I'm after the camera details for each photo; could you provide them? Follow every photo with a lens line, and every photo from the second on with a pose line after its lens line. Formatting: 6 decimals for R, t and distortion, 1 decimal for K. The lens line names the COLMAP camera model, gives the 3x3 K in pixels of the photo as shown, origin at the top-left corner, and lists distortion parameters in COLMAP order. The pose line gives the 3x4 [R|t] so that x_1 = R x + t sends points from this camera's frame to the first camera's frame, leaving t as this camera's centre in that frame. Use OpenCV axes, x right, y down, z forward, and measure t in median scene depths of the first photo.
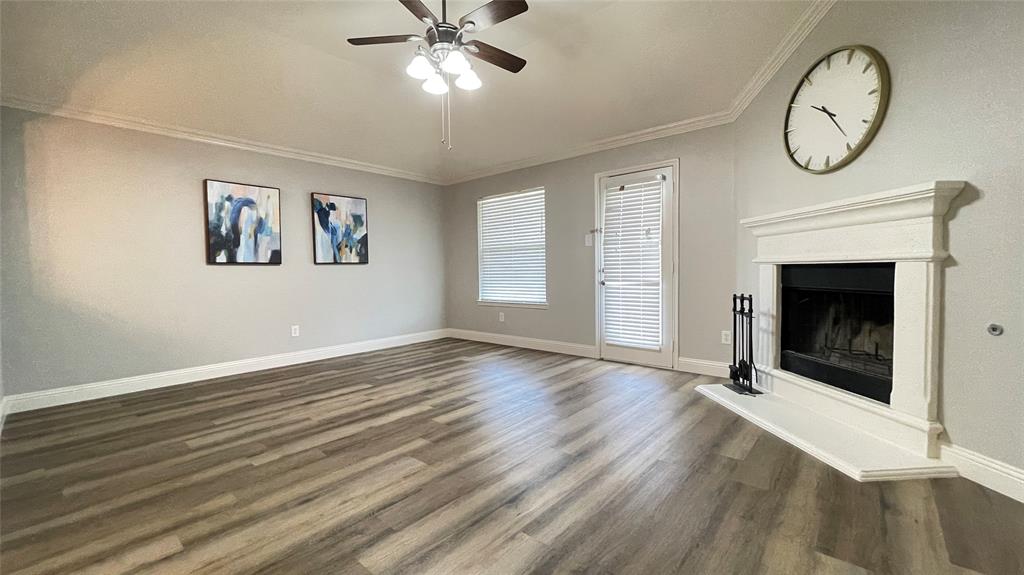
lens RADIAL K [[417.9, 0, 510.1], [0, 417.9, 286.8], [0, 0, 1]] dist [-0.002090, 0.002848]
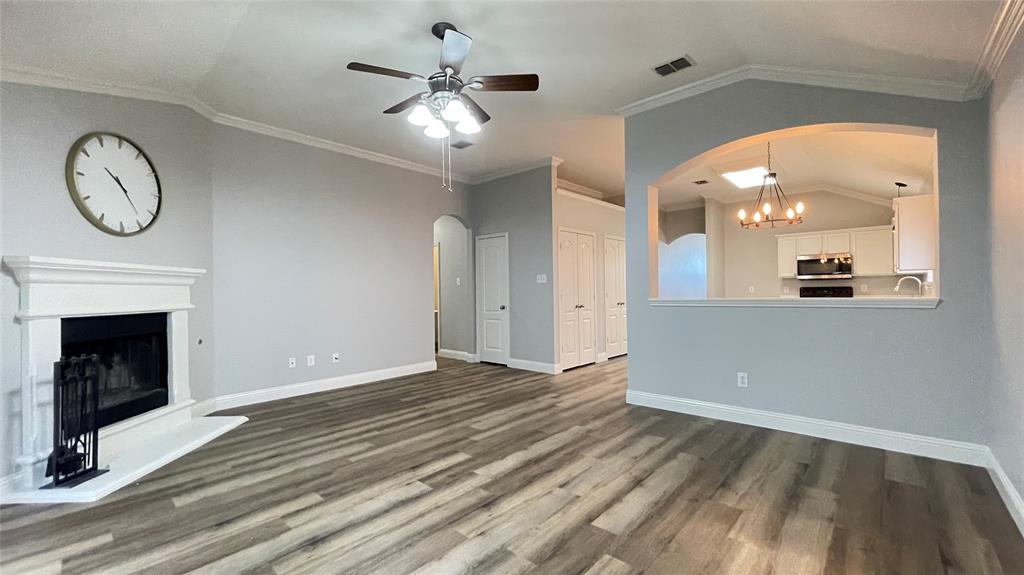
lens RADIAL K [[397.3, 0, 502.9], [0, 397.3, 282.9], [0, 0, 1]] dist [-0.002763, -0.000120]
pose [[-0.999019, 0.033513, 0.028955, -0.305859], [0.034071, 0.999239, 0.018971, -0.120513], [-0.028297, 0.019939, -0.999401, 1.959889]]
